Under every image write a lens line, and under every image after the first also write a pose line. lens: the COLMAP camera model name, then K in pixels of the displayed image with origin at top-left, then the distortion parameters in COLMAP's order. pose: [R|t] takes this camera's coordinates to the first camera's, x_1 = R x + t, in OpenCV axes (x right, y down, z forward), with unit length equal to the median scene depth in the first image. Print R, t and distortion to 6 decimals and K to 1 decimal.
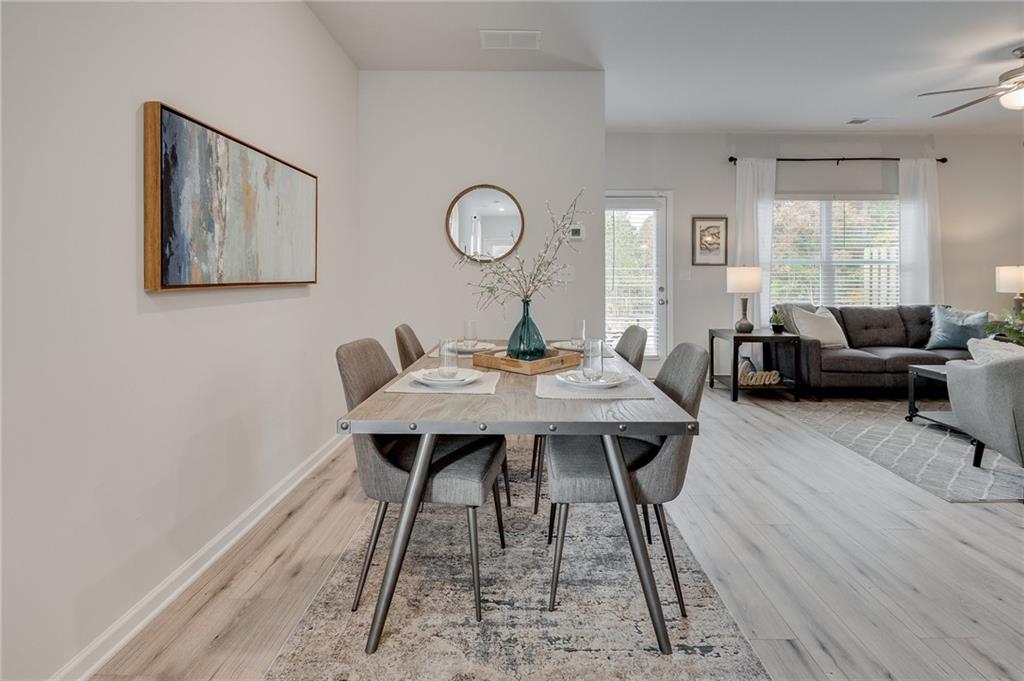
lens RADIAL K [[493.2, 0, 523.5], [0, 493.2, 272.7], [0, 0, 1]] dist [-0.001760, -0.000843]
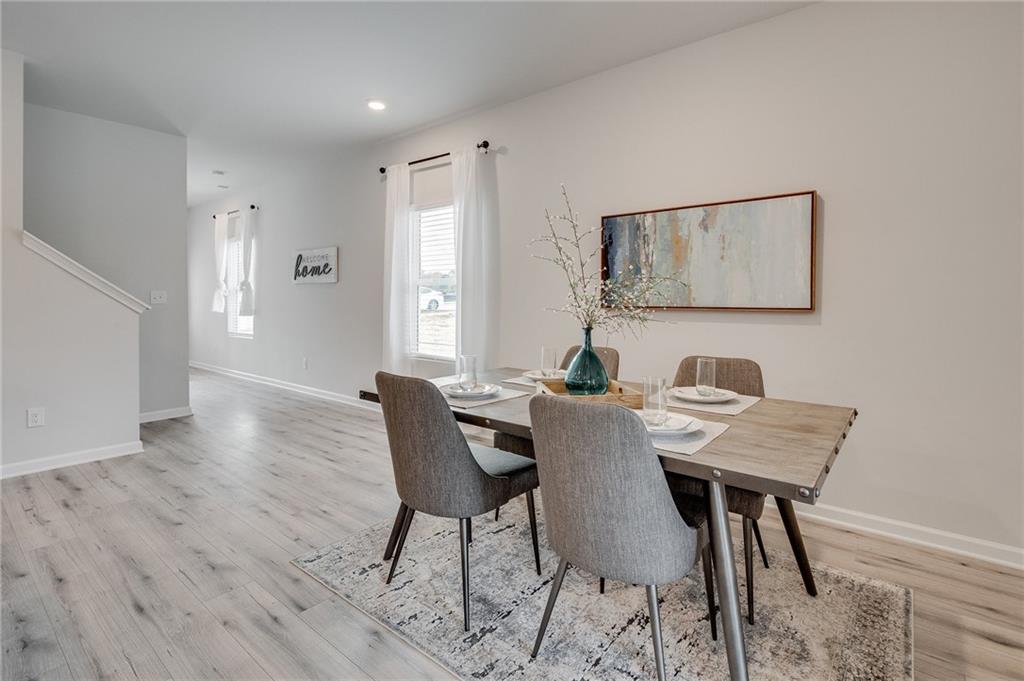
lens RADIAL K [[491.4, 0, 526.9], [0, 491.4, 308.1], [0, 0, 1]] dist [-0.001993, -0.000529]
pose [[-0.619596, 0.008680, -0.784873, 0.461982], [-0.000098, 0.999938, 0.011136, 0.005305], [0.784921, 0.006977, -0.619556, 0.879554]]
